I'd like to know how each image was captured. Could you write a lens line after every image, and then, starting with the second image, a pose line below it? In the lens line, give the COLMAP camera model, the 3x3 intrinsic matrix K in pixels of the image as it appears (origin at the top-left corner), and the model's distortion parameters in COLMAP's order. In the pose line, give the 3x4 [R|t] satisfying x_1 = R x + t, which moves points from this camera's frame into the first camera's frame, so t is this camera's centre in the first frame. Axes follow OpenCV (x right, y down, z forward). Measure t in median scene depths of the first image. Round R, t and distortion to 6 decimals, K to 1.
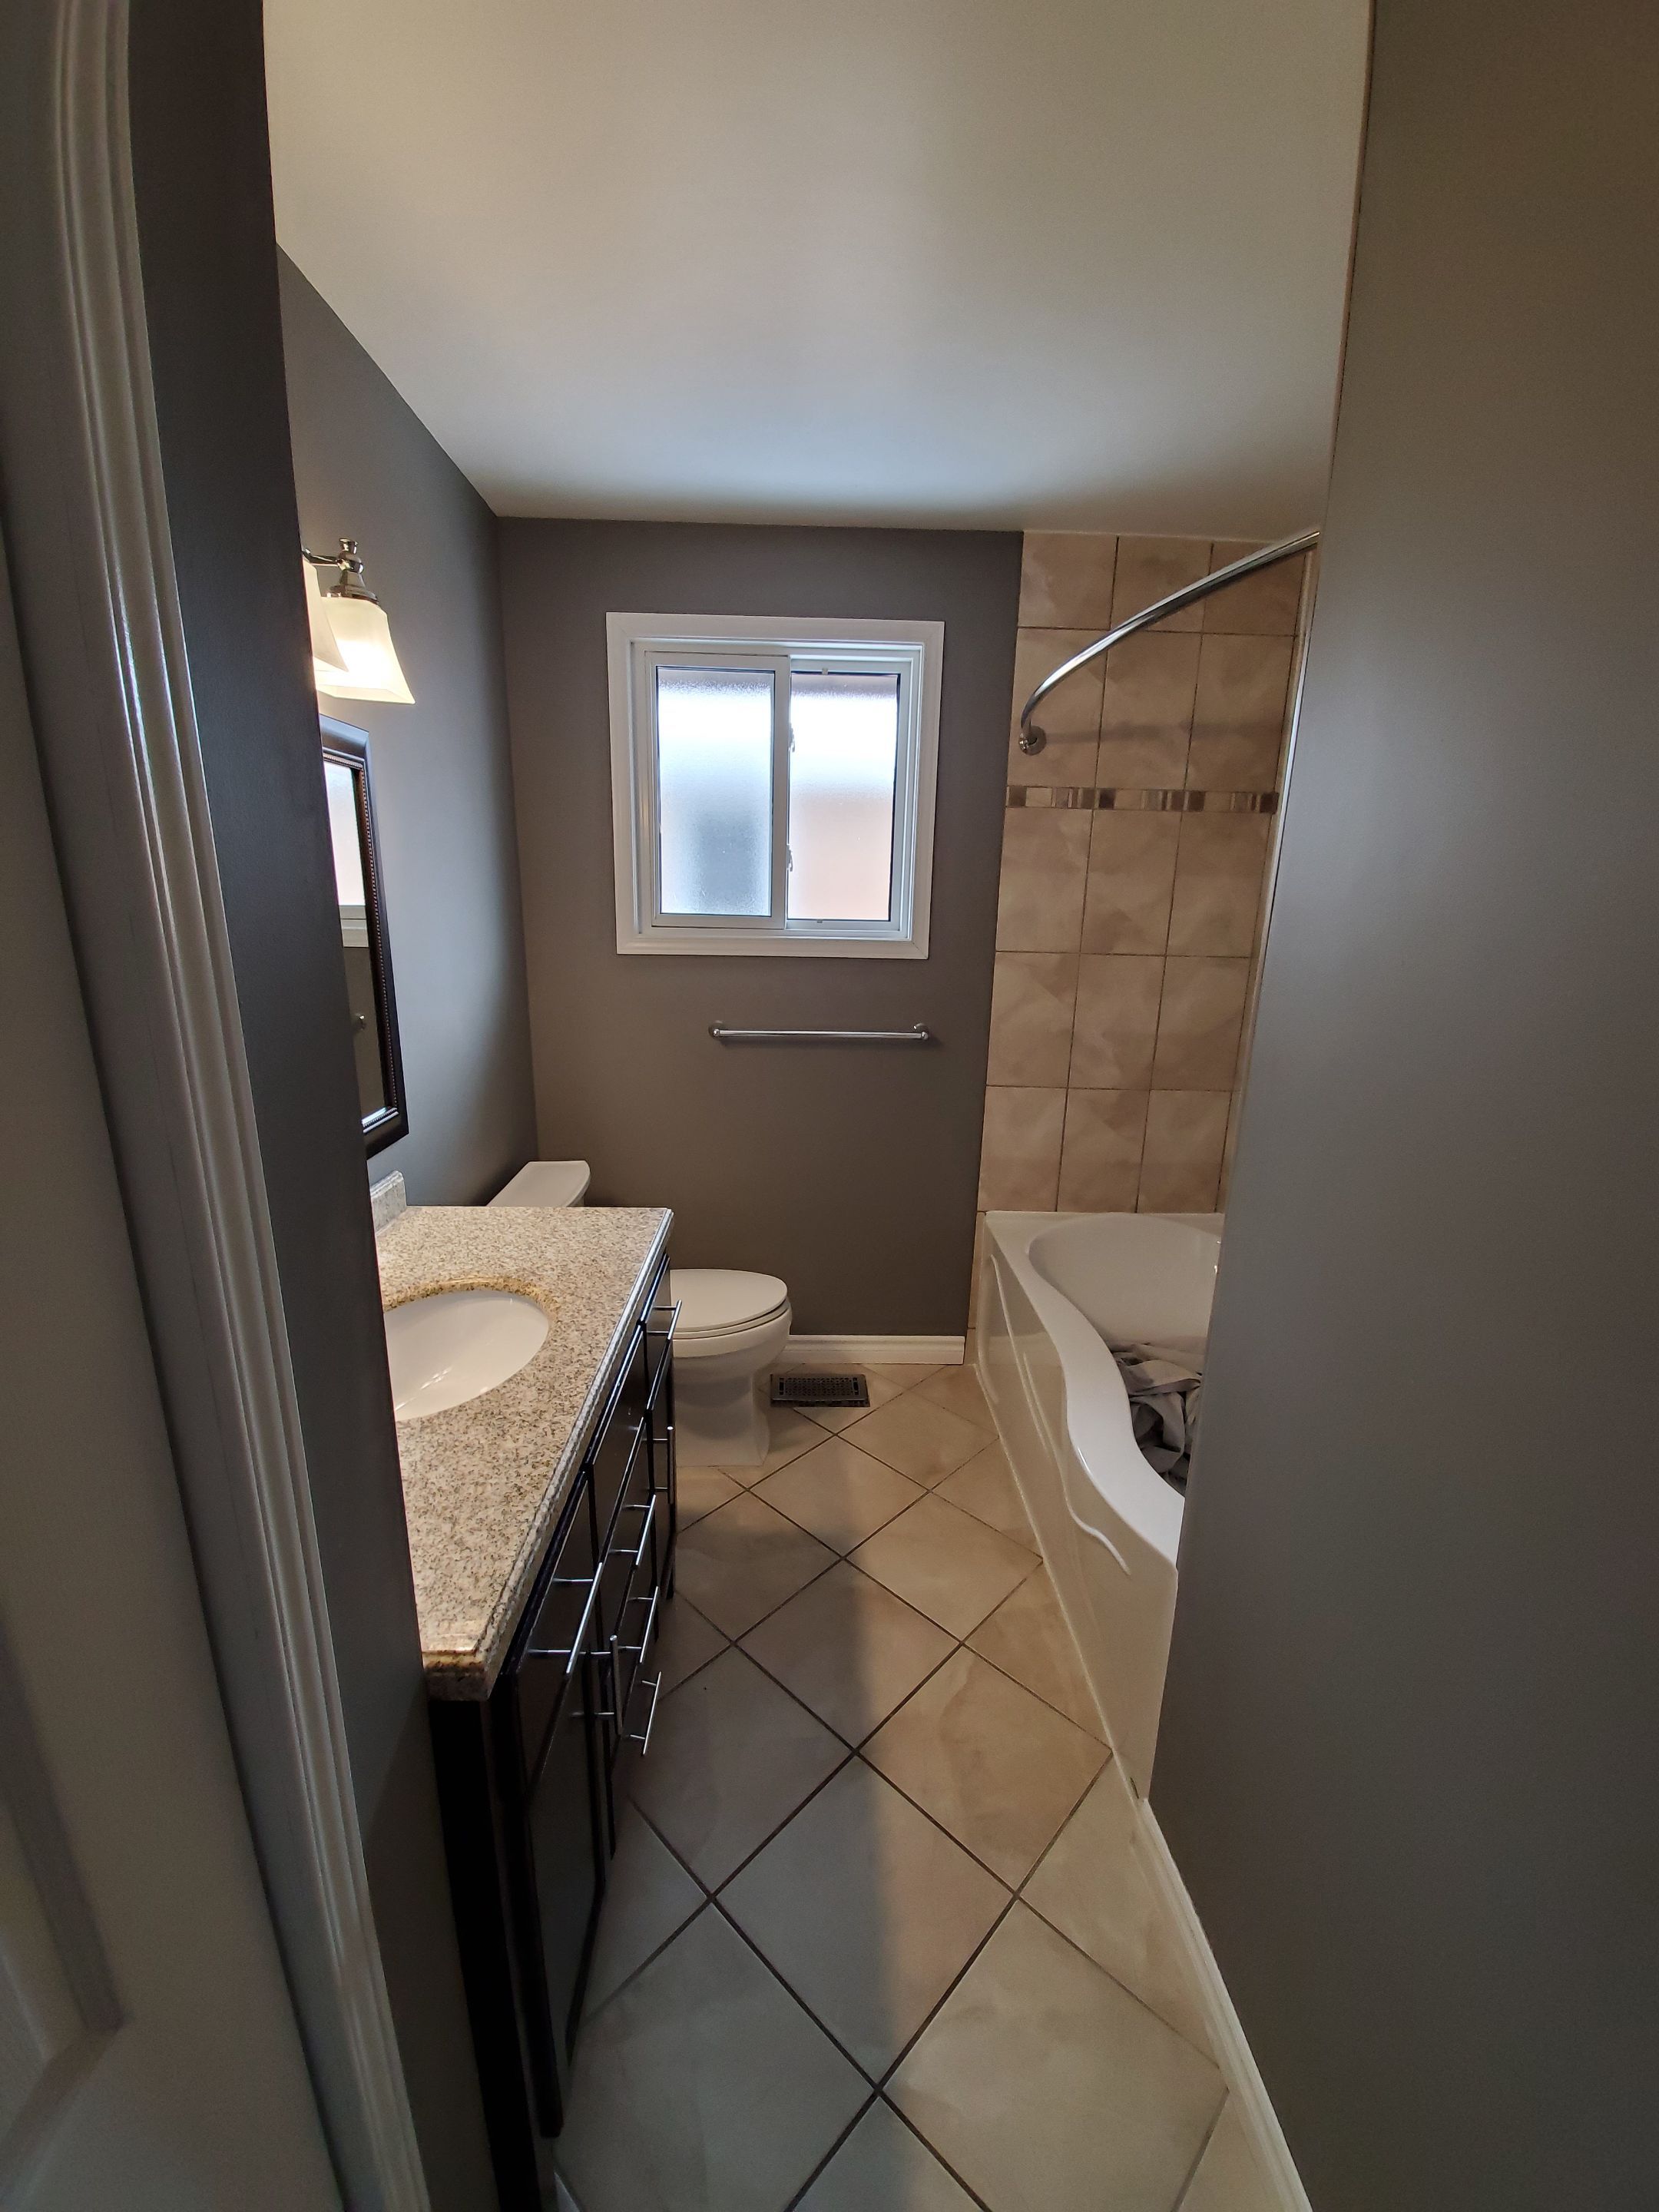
lens RADIAL K [[873.0, 0, 822.9], [0, 873.0, 1120.4], [0, 0, 1]] dist [0.015863, -0.018557]
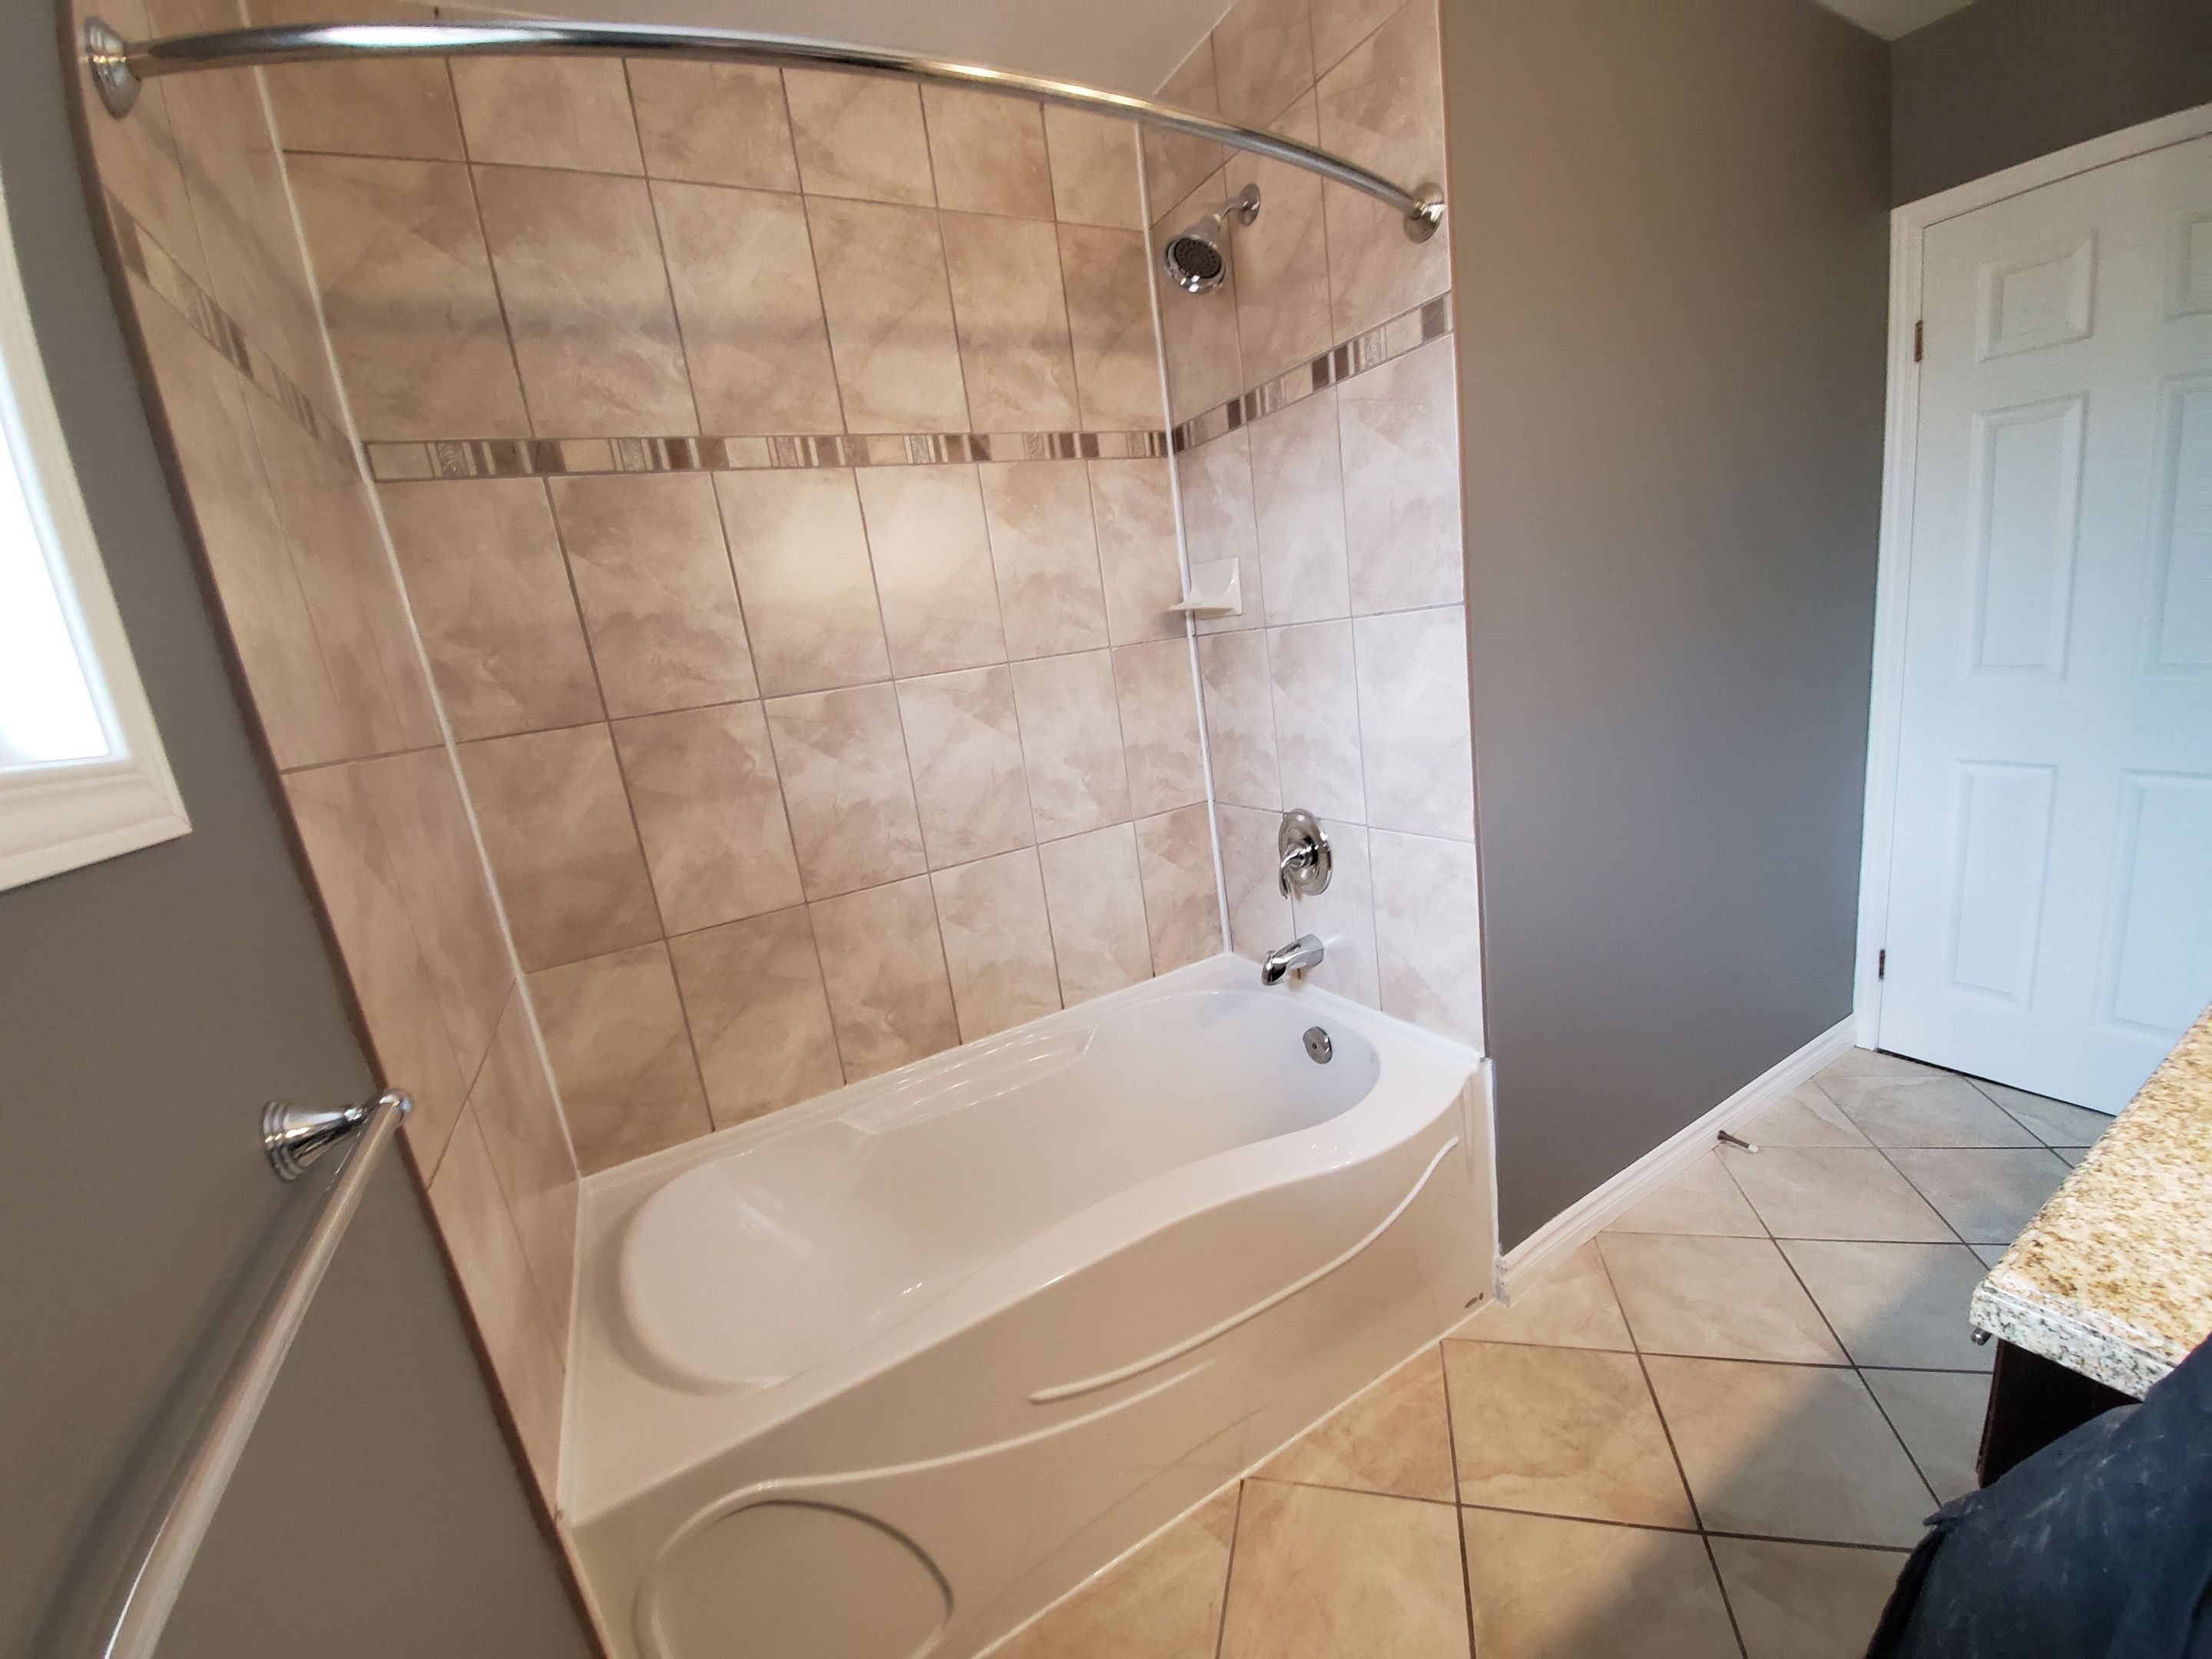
lens RADIAL K [[895.0, 0, 1127.4], [0, 895.0, 843.0], [0, 0, 1]] dist [-0.000556, -0.000110]
pose [[-0.487286, -0.152321, 0.859855, -0.236061], [0.336953, 0.875614, 0.346066, -0.219300], [-0.805614, 0.458364, -0.375350, 1.086950]]
